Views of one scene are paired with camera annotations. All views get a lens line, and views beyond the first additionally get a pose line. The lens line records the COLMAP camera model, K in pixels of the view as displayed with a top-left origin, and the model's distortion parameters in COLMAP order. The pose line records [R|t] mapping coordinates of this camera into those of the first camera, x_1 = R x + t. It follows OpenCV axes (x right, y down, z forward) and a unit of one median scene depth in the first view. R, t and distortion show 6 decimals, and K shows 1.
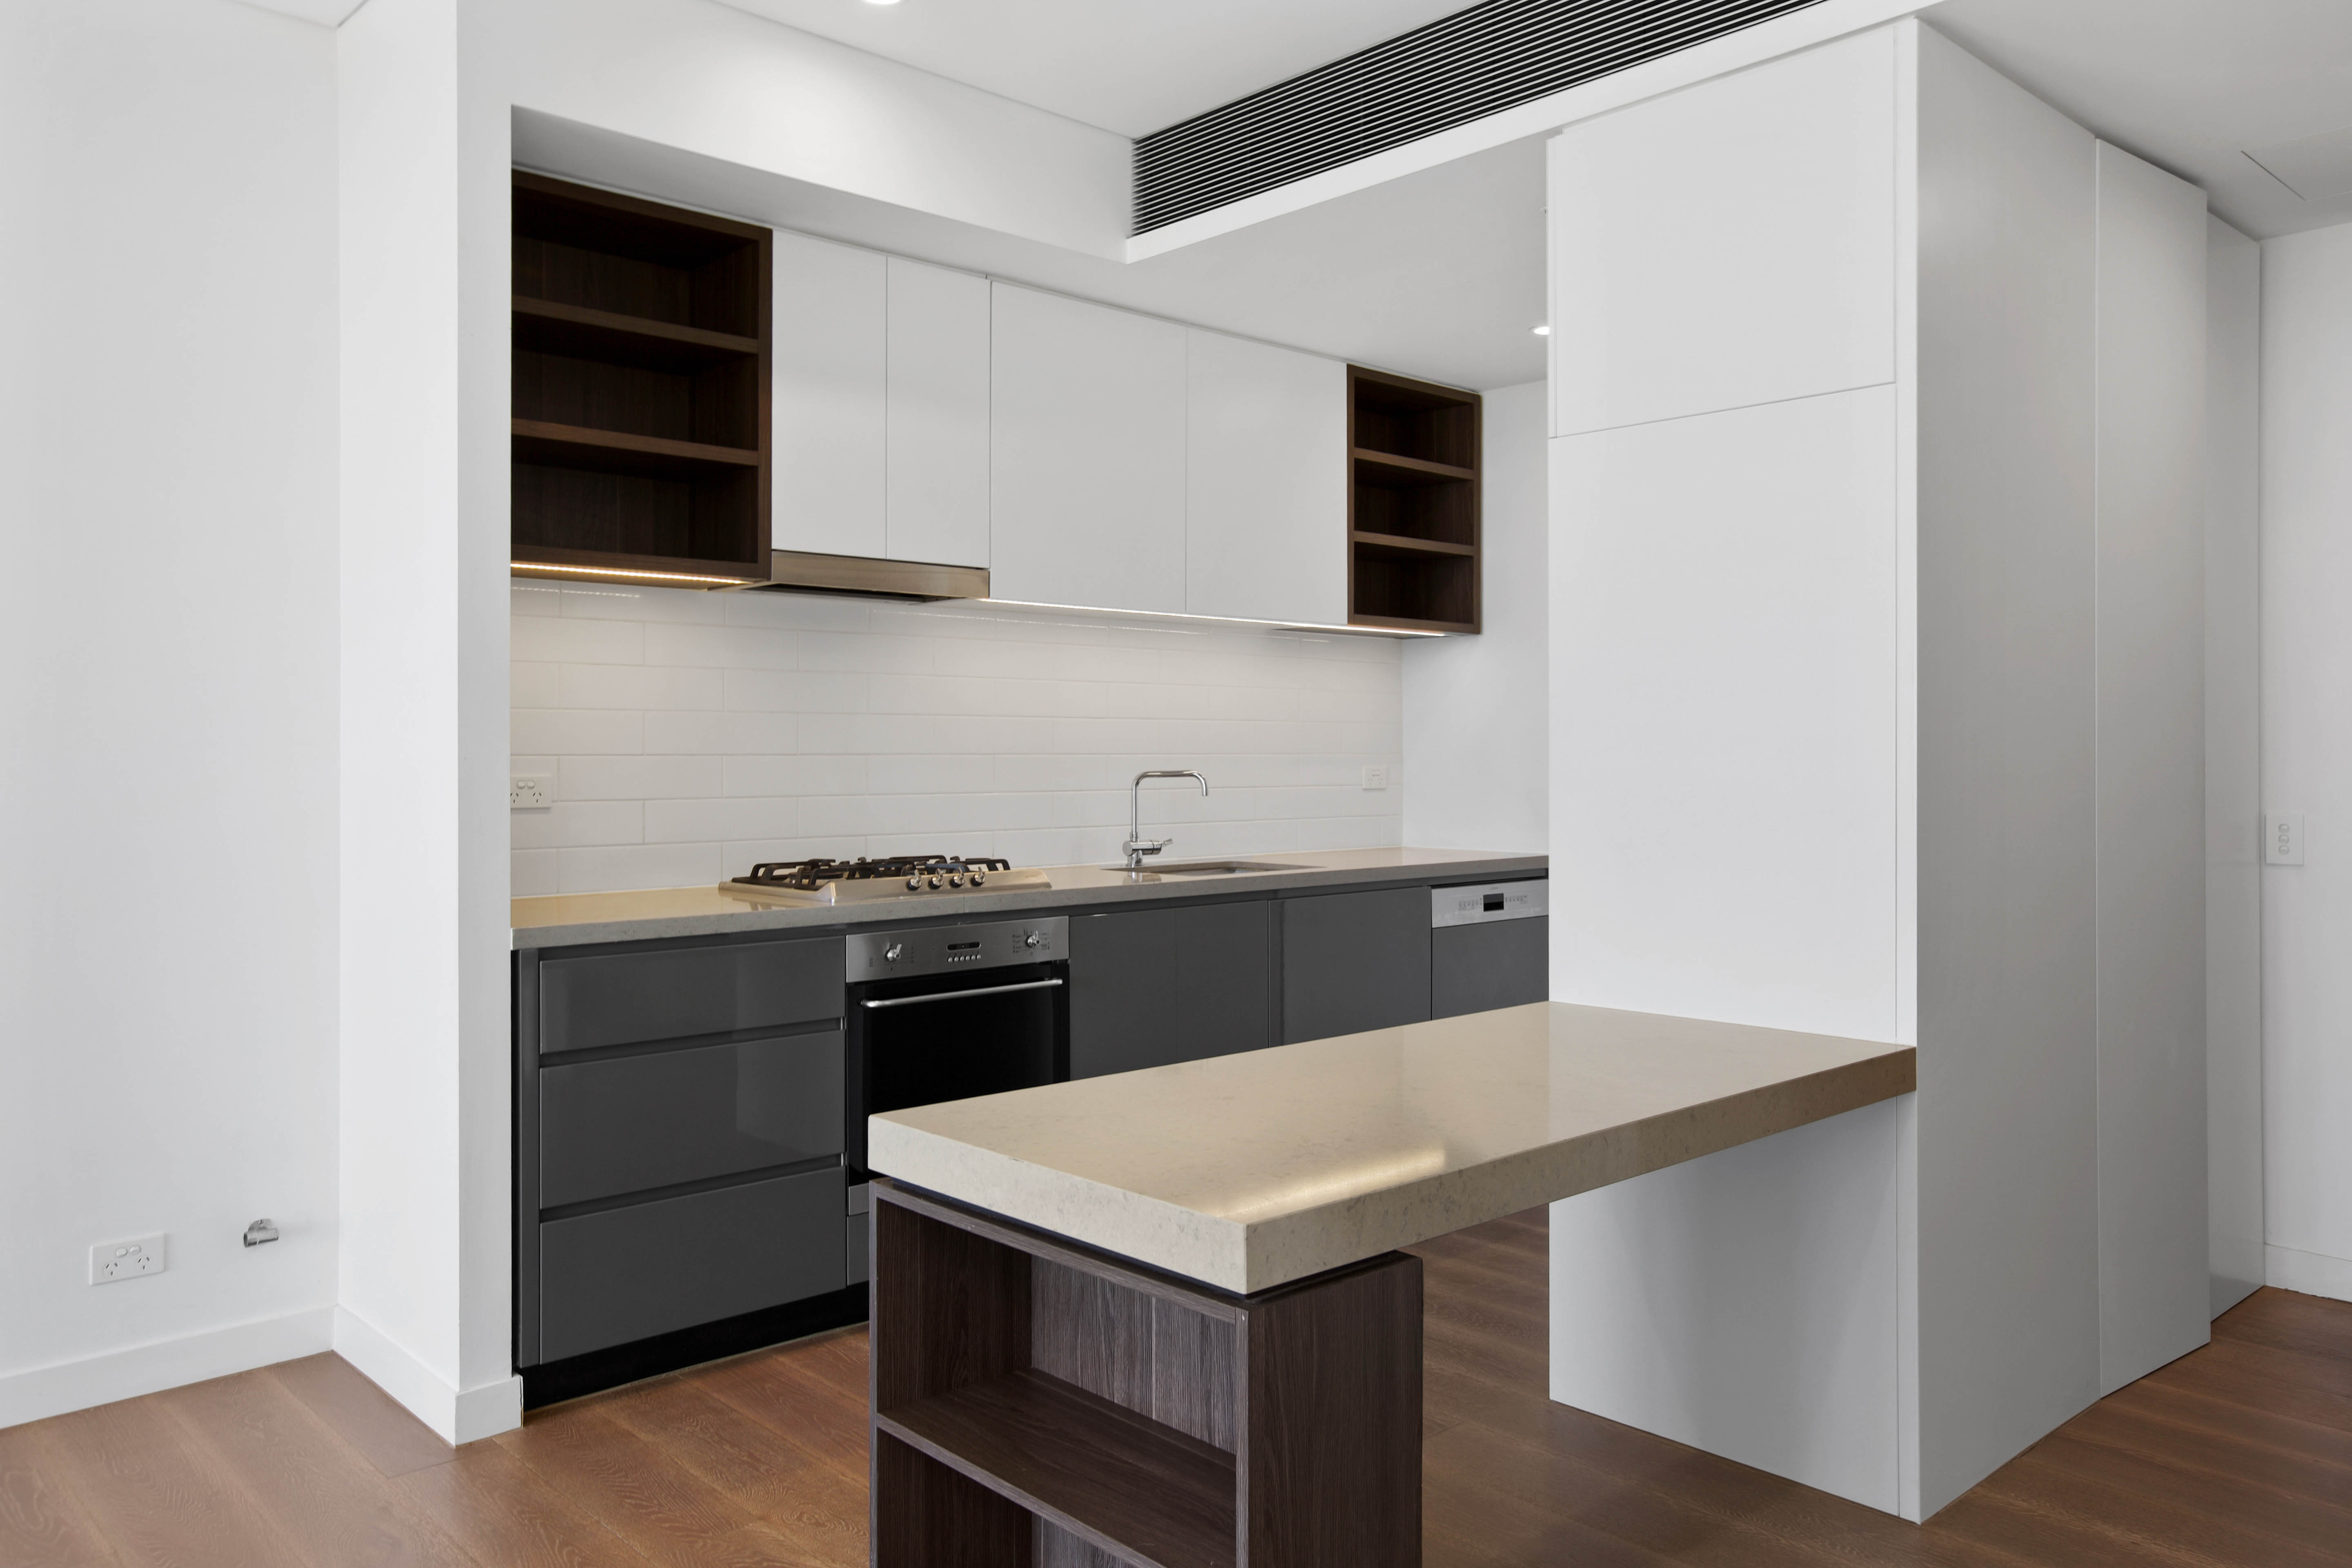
lens RADIAL K [[1693.4, 0, 1176.1], [0, 1693.4, 750.6], [0, 0, 1]] dist [0.000975, 0.001290]
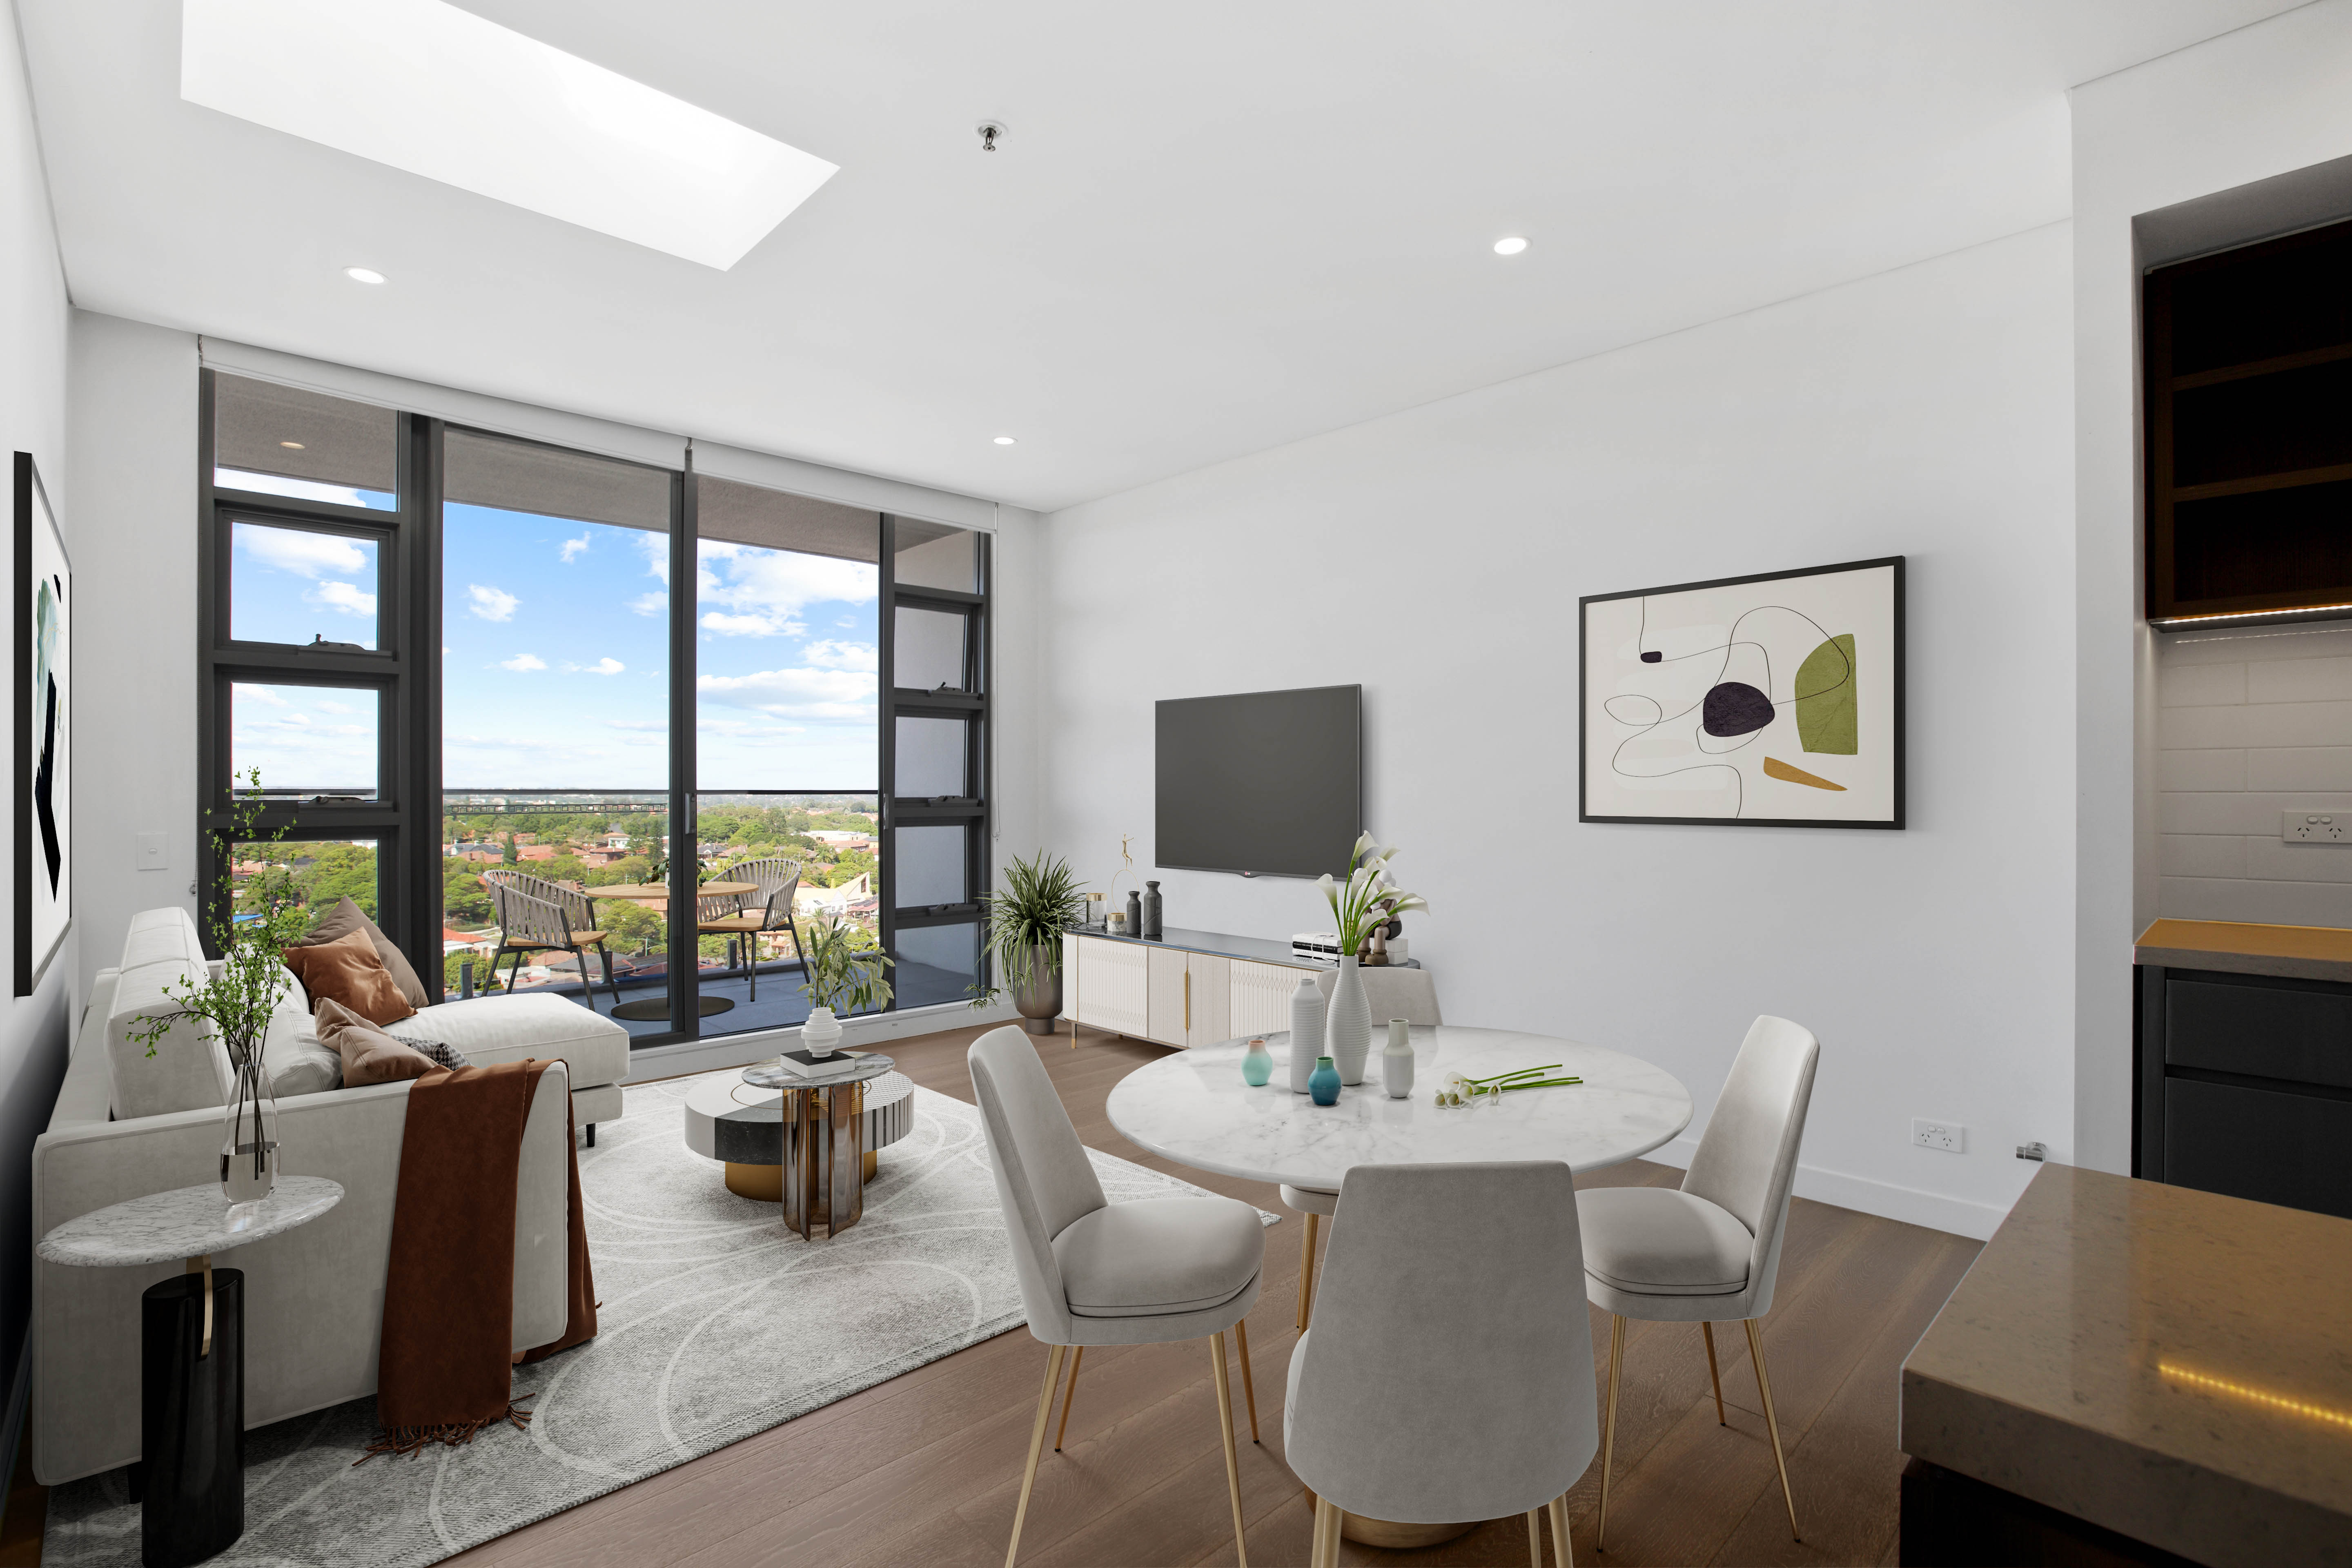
lens RADIAL K [[1086.4, 0, 1176.0], [0, 1086.4, 784.0], [0, 0, 1]] dist [0.000276, -0.000012]
pose [[0.011247, -0.001511, -0.999936, 0.324239], [0.002538, 0.999996, -0.001482, -0.003227], [0.999934, -0.002522, 0.011251, 0.348592]]
